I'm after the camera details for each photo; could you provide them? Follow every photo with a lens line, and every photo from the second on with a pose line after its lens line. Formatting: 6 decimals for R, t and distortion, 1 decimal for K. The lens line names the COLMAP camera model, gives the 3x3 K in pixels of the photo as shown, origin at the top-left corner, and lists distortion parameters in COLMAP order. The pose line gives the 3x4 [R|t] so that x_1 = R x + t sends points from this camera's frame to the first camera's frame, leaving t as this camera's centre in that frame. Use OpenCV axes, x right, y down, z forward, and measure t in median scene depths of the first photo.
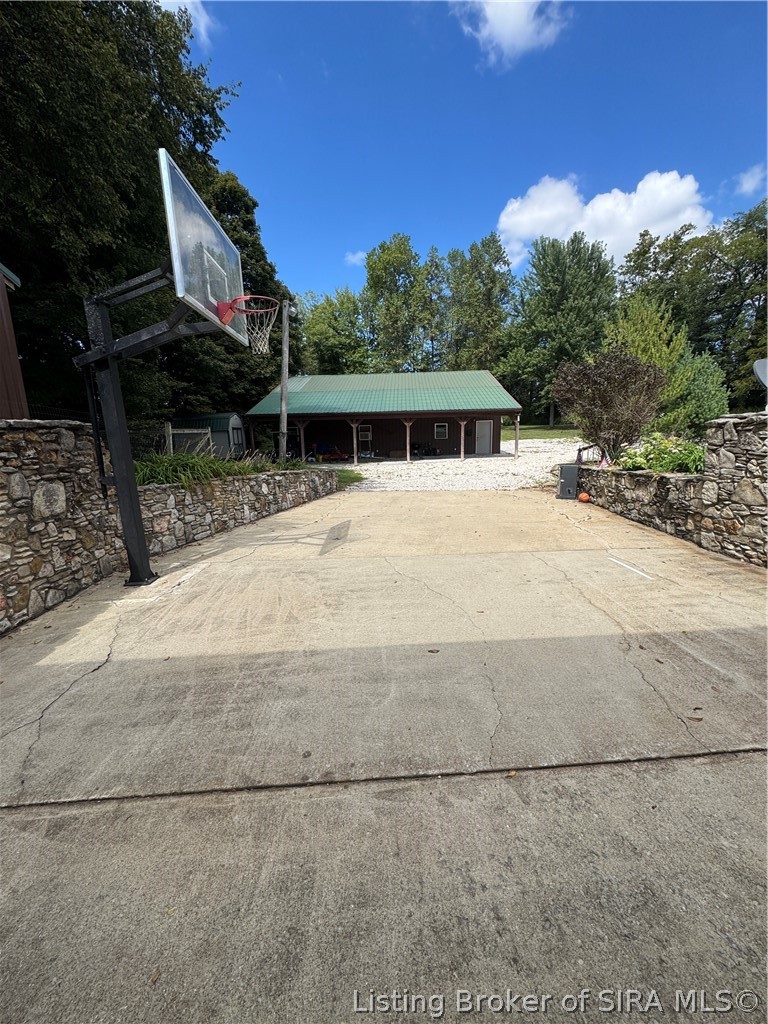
lens RADIAL K [[411.3, 0, 382.1], [0, 411.3, 511.6], [0, 0, 1]] dist [0.004656, -0.000574]
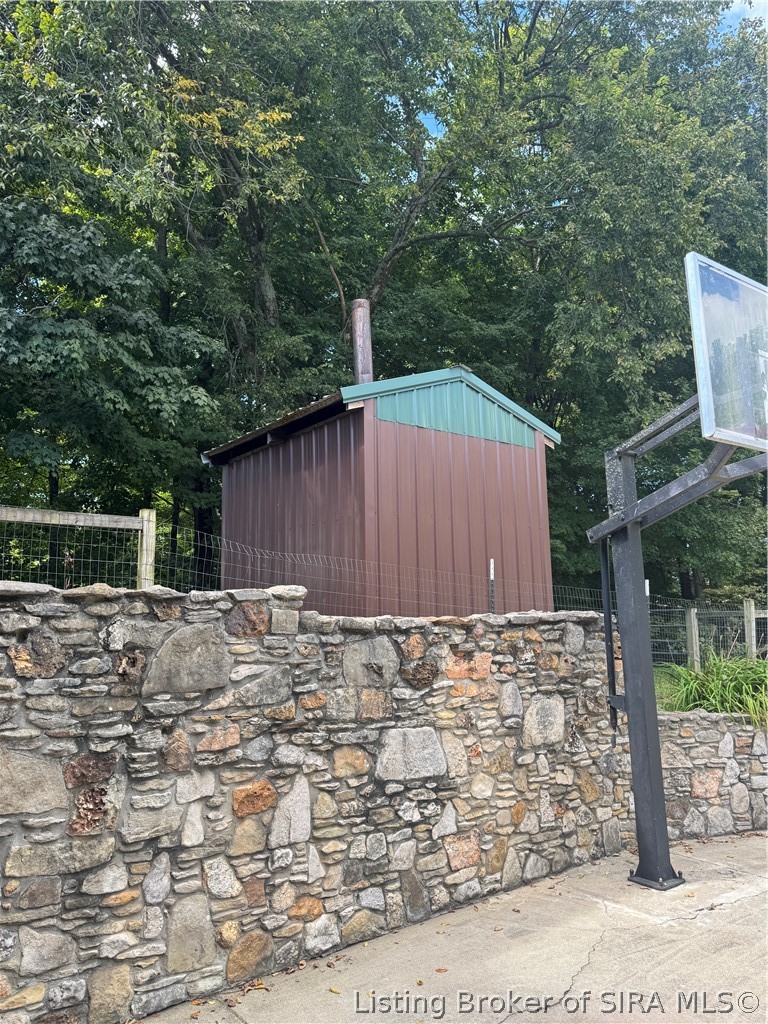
lens RADIAL K [[731.2, 0, 383.1], [0, 731.2, 511.0], [0, 0, 1]] dist [-0.012417, -0.005941]
pose [[0.565261, -0.100537, -0.818763, 0.114228], [-0.161101, 0.959979, -0.229098, -0.042266], [0.809028, 0.261404, 0.526442, 0.002129]]
